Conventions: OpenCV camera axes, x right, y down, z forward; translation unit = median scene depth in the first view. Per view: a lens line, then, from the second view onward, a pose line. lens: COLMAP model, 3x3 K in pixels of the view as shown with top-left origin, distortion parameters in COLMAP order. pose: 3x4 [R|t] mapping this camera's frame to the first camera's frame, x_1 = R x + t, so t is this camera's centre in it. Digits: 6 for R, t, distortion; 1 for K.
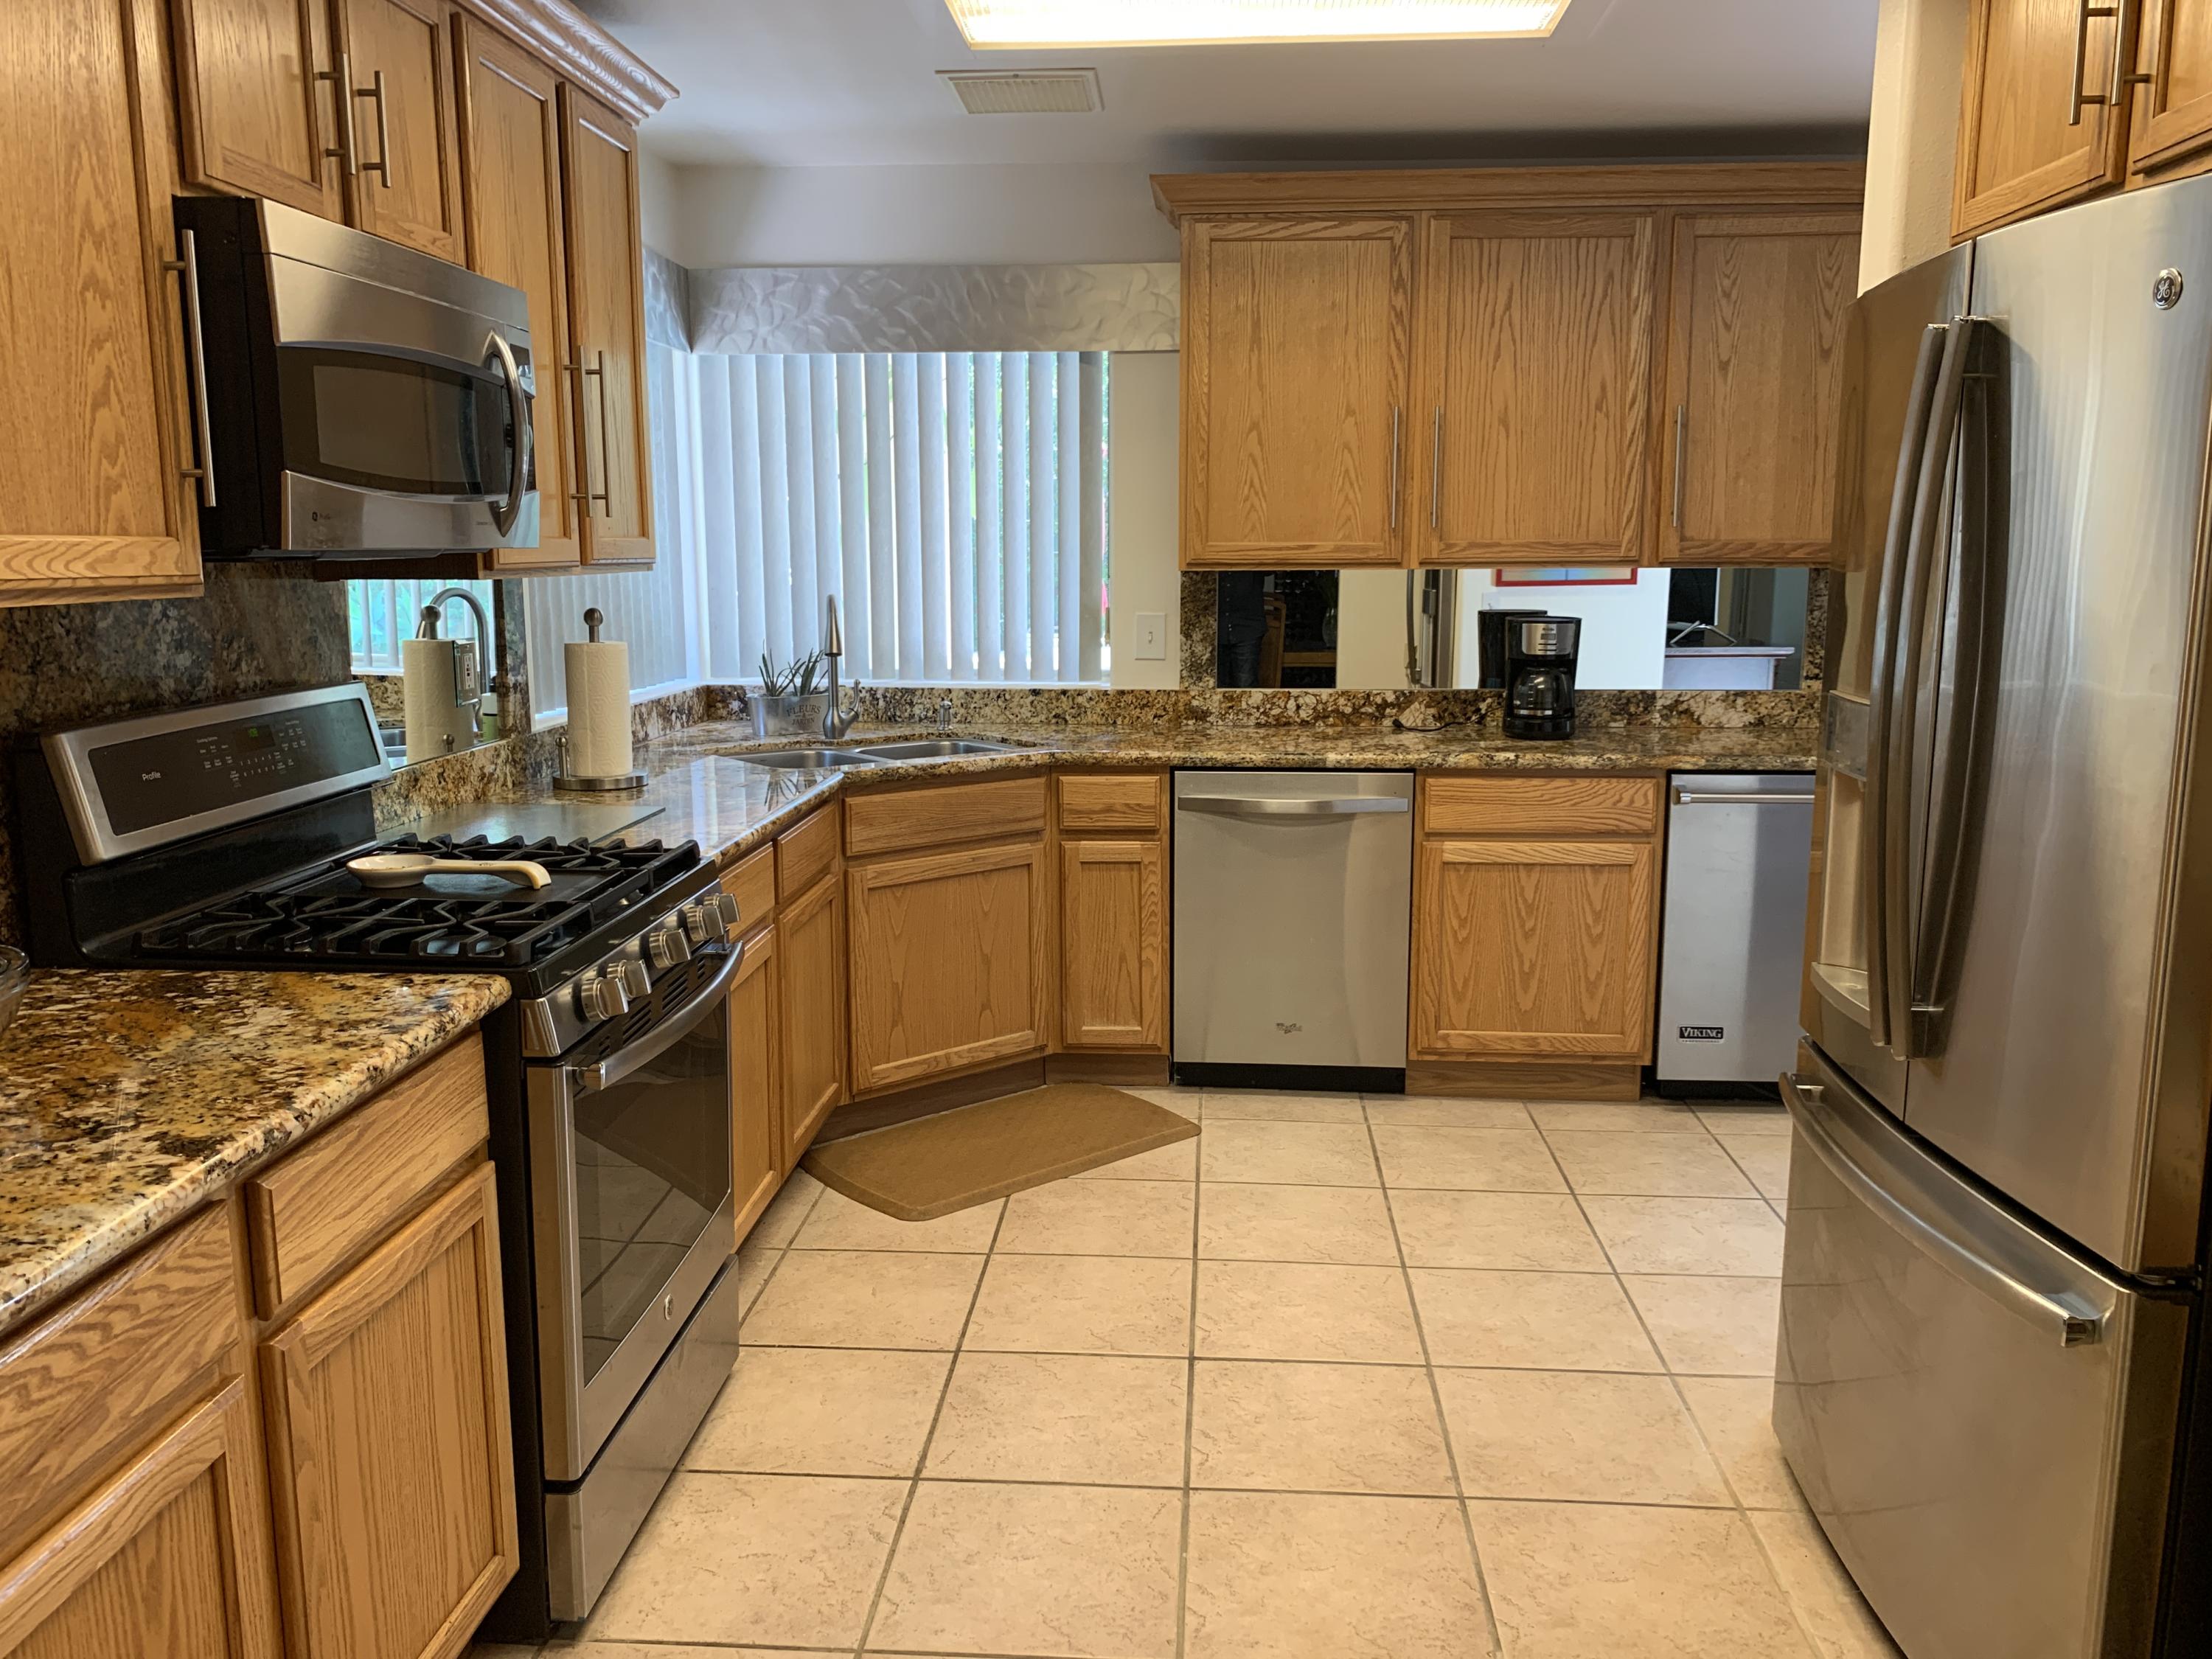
lens RADIAL K [[1695.6, 0, 1106.0], [0, 1695.6, 829.5], [0, 0, 1]] dist [0.071631, -0.087879]
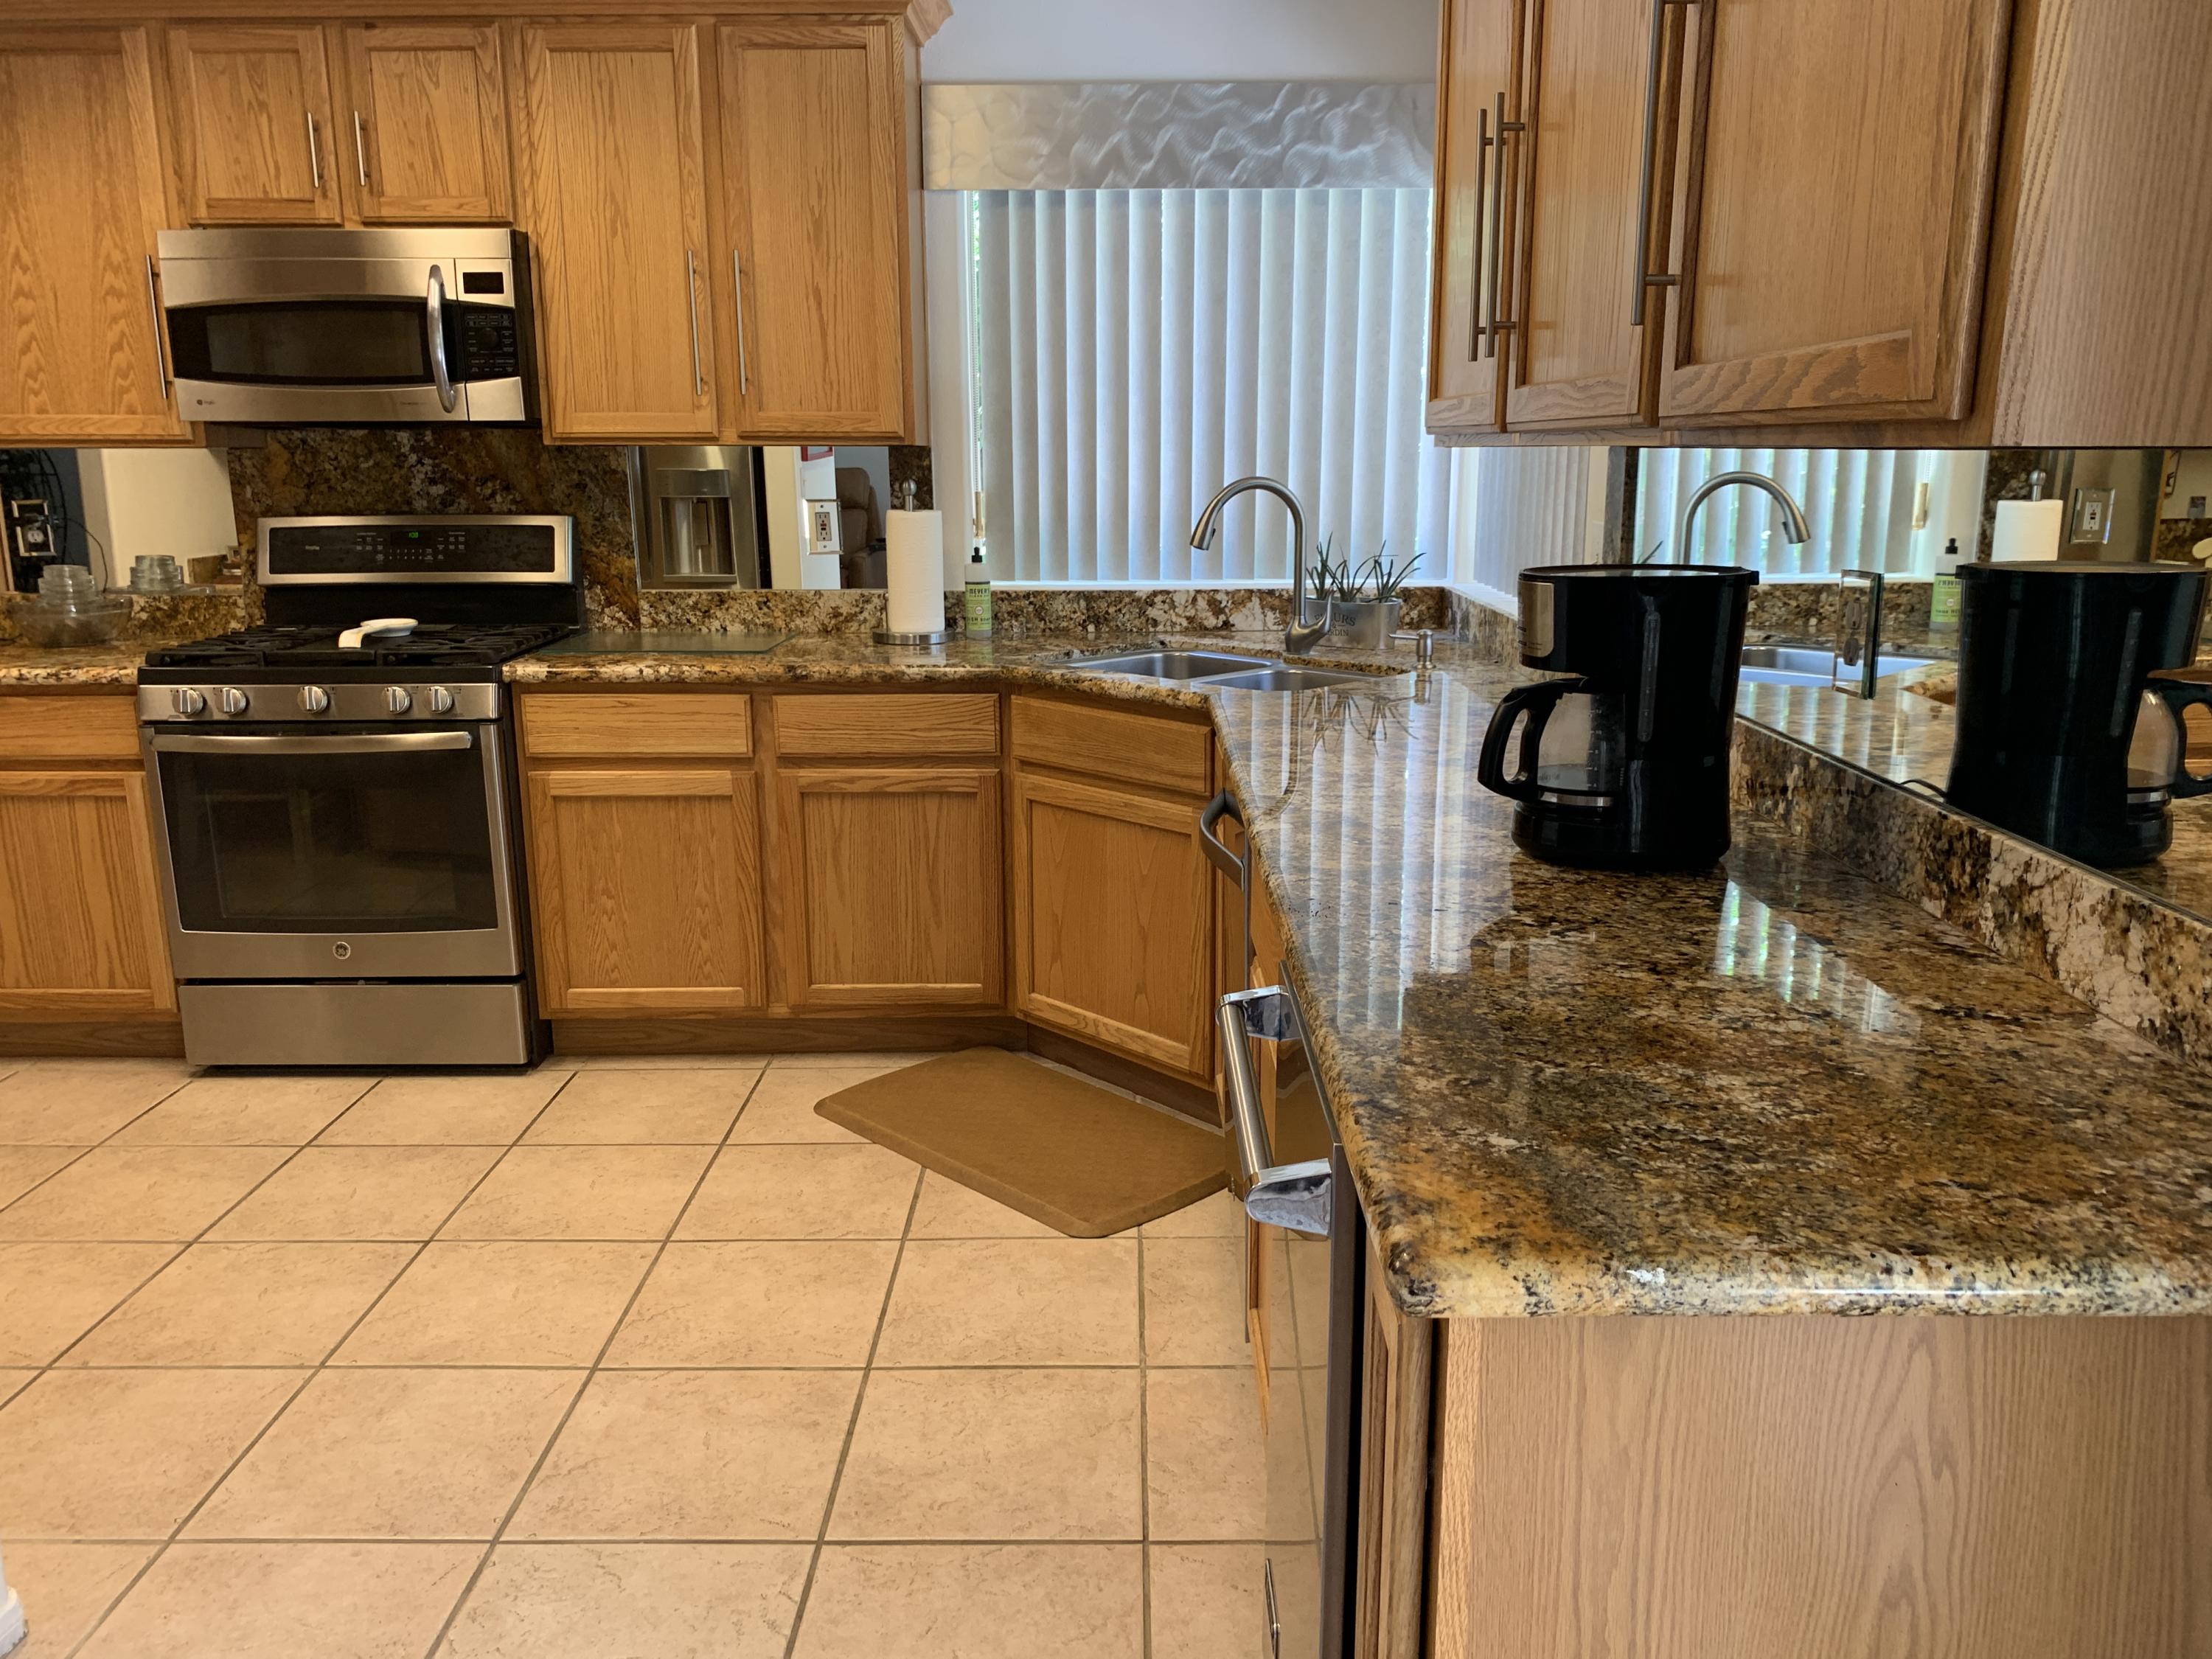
lens RADIAL K [[1695.6, 0, 1106.0], [0, 1695.6, 829.5], [0, 0, 1]] dist [0.071631, -0.087879]
pose [[0.050116, 0.223819, -0.973341, 1.091044], [-0.159303, 0.963880, 0.213442, -0.217682], [0.985957, 0.144360, 0.083961, 1.403120]]
